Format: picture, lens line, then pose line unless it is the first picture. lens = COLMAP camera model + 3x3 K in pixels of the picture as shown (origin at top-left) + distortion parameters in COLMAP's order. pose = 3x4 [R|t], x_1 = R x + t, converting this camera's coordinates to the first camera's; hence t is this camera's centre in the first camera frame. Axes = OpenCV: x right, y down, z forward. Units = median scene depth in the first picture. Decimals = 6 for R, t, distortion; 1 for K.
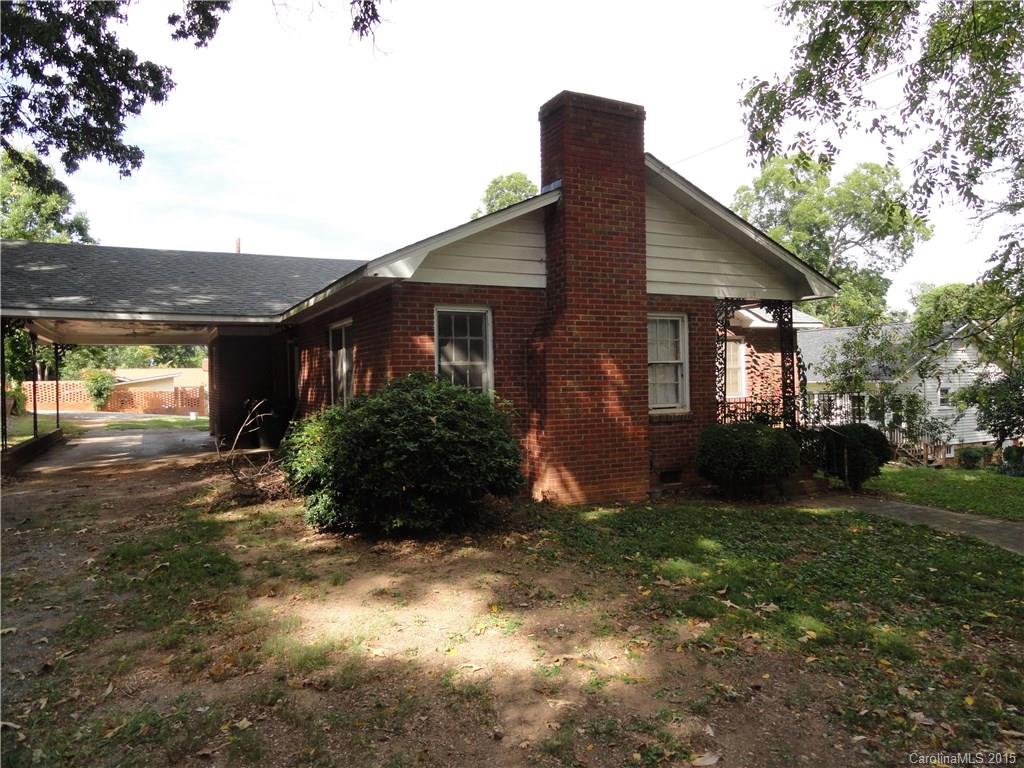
lens RADIAL K [[710.3, 0, 512.0], [0, 710.3, 384.0], [0, 0, 1]] dist [-0.027246, 0.003320]
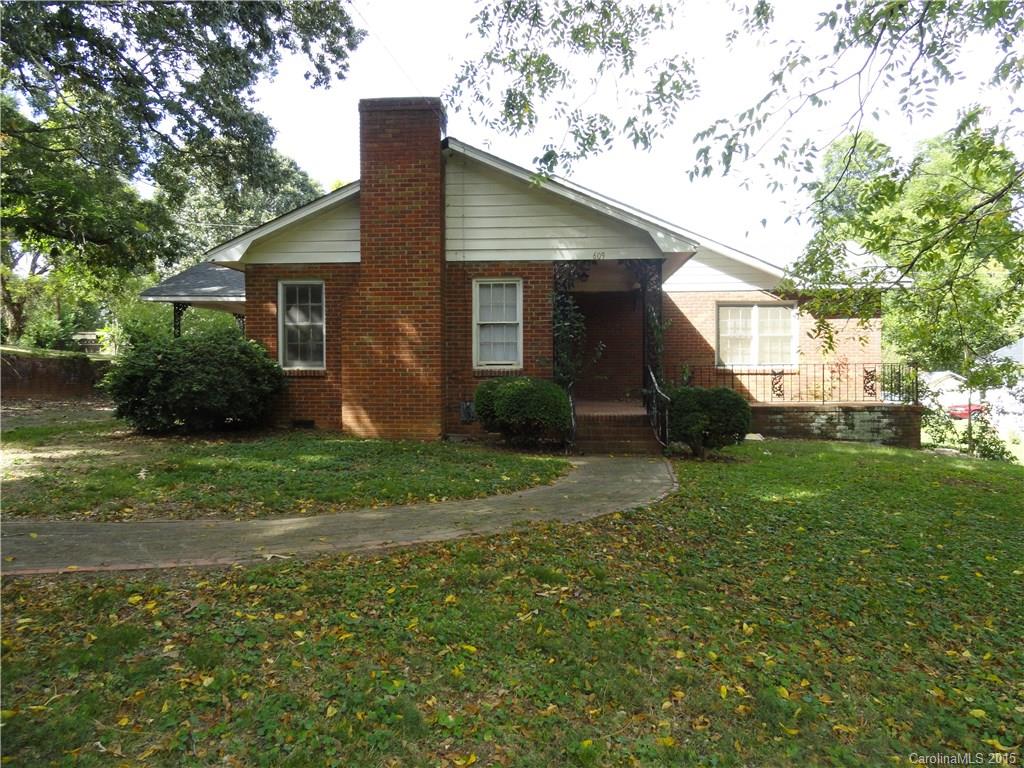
lens RADIAL K [[710.3, 0, 512.0], [0, 710.3, 384.0], [0, 0, 1]] dist [-0.027246, 0.003320]
pose [[0.849682, 0.029588, -0.526465, 0.913451], [-0.018147, 0.999474, 0.026883, 0.038273], [0.526983, -0.013289, 0.849772, 0.086878]]
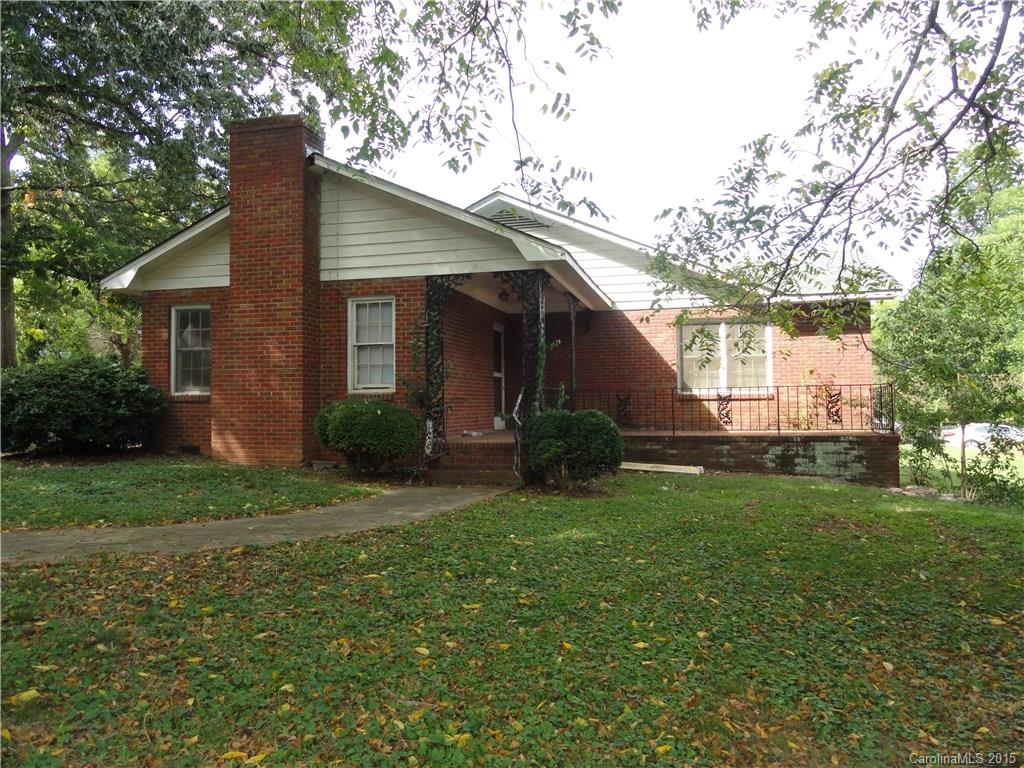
lens RADIAL K [[723.0, 0, 512.0], [0, 723.0, 384.0], [0, 0, 1]] dist [-0.039451, -0.003364]
pose [[0.743553, -0.003350, -0.668668, 1.201095], [-0.013158, 0.999721, -0.019640, 0.051692], [0.668547, 0.023402, 0.743301, 0.397366]]
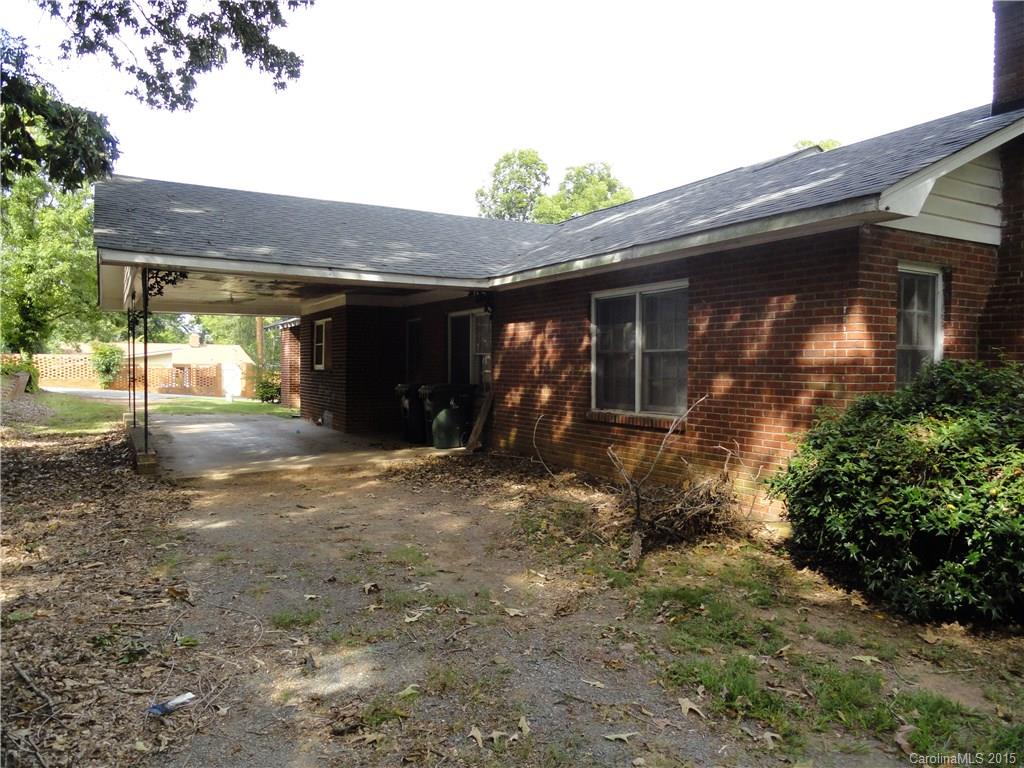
lens RADIAL K [[723.0, 0, 512.0], [0, 723.0, 384.0], [0, 0, 1]] dist [-0.039451, -0.003364]
pose [[0.999040, 0.021855, 0.037956, -0.457450], [-0.022713, 0.999493, 0.022330, -0.000639], [-0.037449, -0.023171, 0.999030, 0.297769]]
